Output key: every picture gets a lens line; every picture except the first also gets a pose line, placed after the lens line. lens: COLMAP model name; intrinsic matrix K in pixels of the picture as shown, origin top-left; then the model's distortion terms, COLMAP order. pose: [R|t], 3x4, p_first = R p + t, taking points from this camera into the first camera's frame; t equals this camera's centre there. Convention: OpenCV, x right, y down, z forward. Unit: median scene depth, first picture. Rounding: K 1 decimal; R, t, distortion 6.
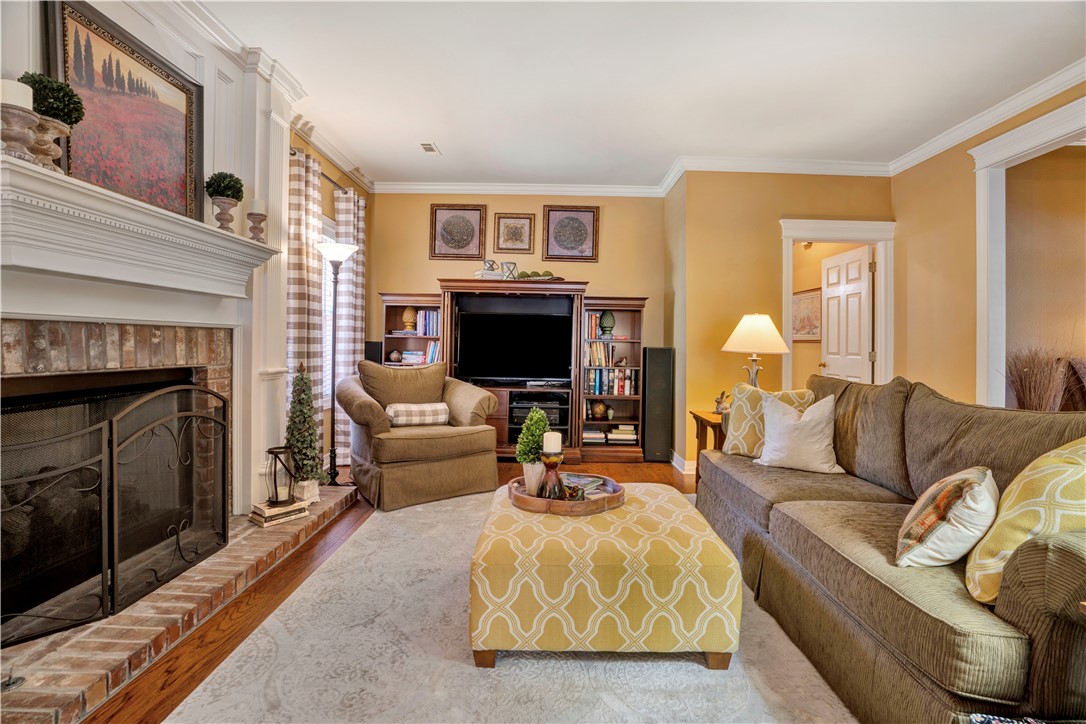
lens RADIAL K [[508.3, 0, 544.7], [0, 508.3, 353.1], [0, 0, 1]] dist [-0.046427, 0.013786]
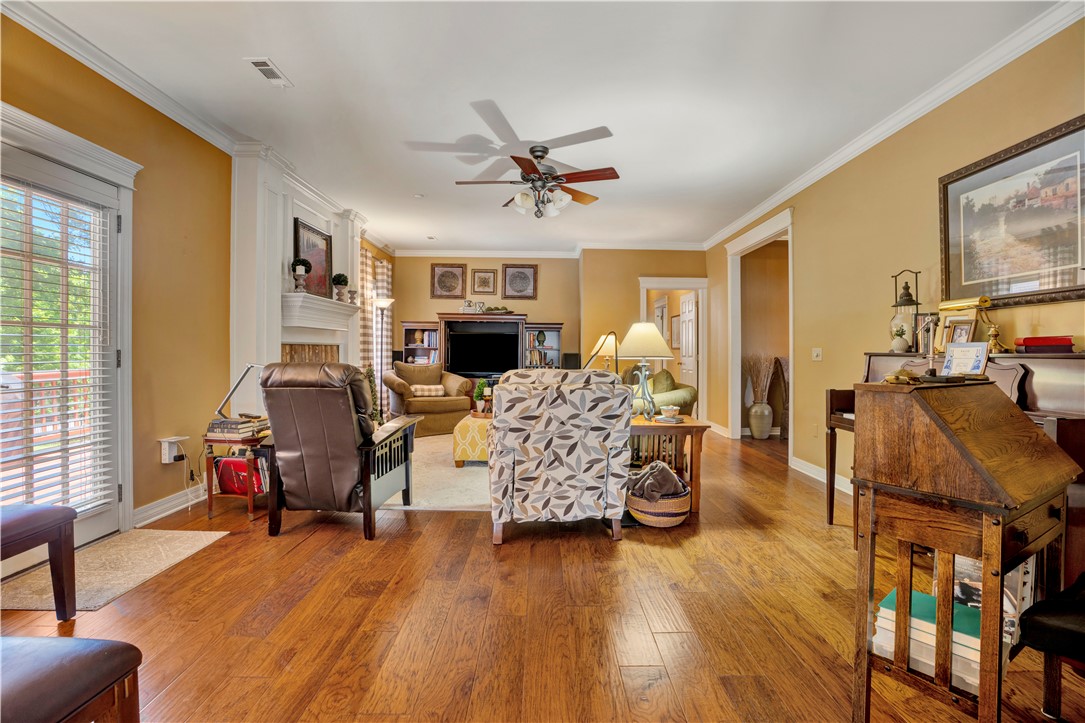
lens RADIAL K [[507.8, 0, 543.3], [0, 507.8, 360.9], [0, 0, 1]] dist [-0.046427, 0.013786]
pose [[0.999867, -0.007181, 0.014665, 0.113556], [0.007164, 0.999974, 0.001208, 0.012232], [-0.014674, -0.001103, 0.999892, -0.666032]]
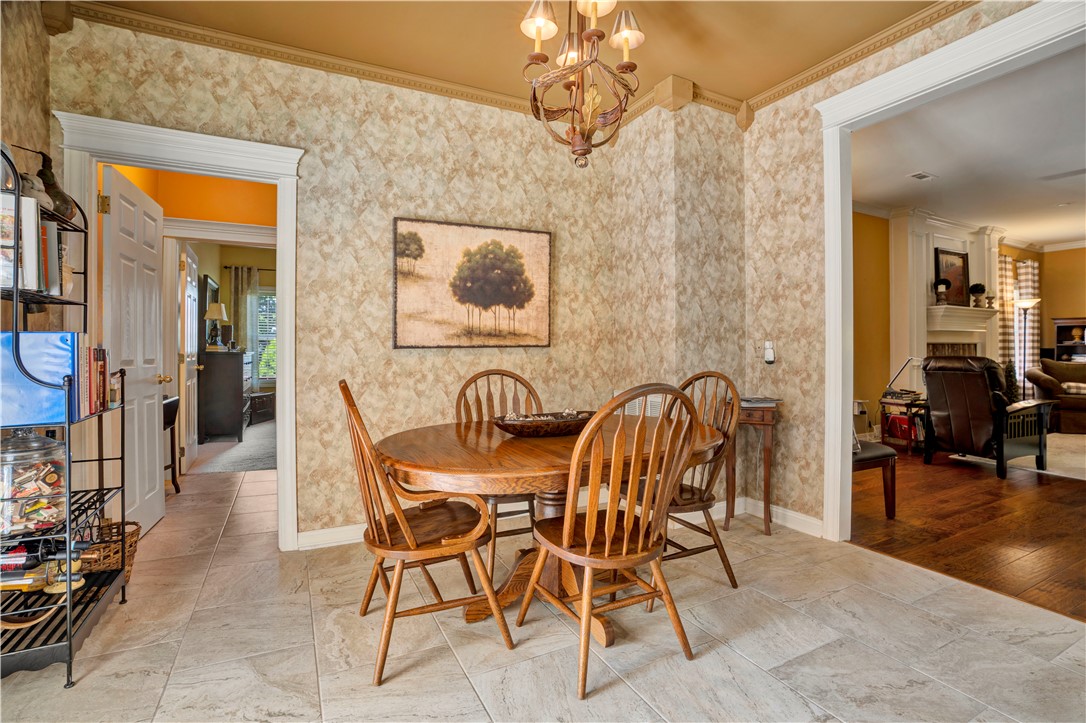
lens RADIAL K [[508.3, 0, 544.0], [0, 508.3, 345.3], [0, 0, 1]] dist [-0.046427, 0.013786]
pose [[0.465462, -0.018239, -0.884880, 0.313363], [-0.009901, 0.999618, -0.025812, 0.024799], [0.885013, 0.020775, 0.465103, -1.194033]]
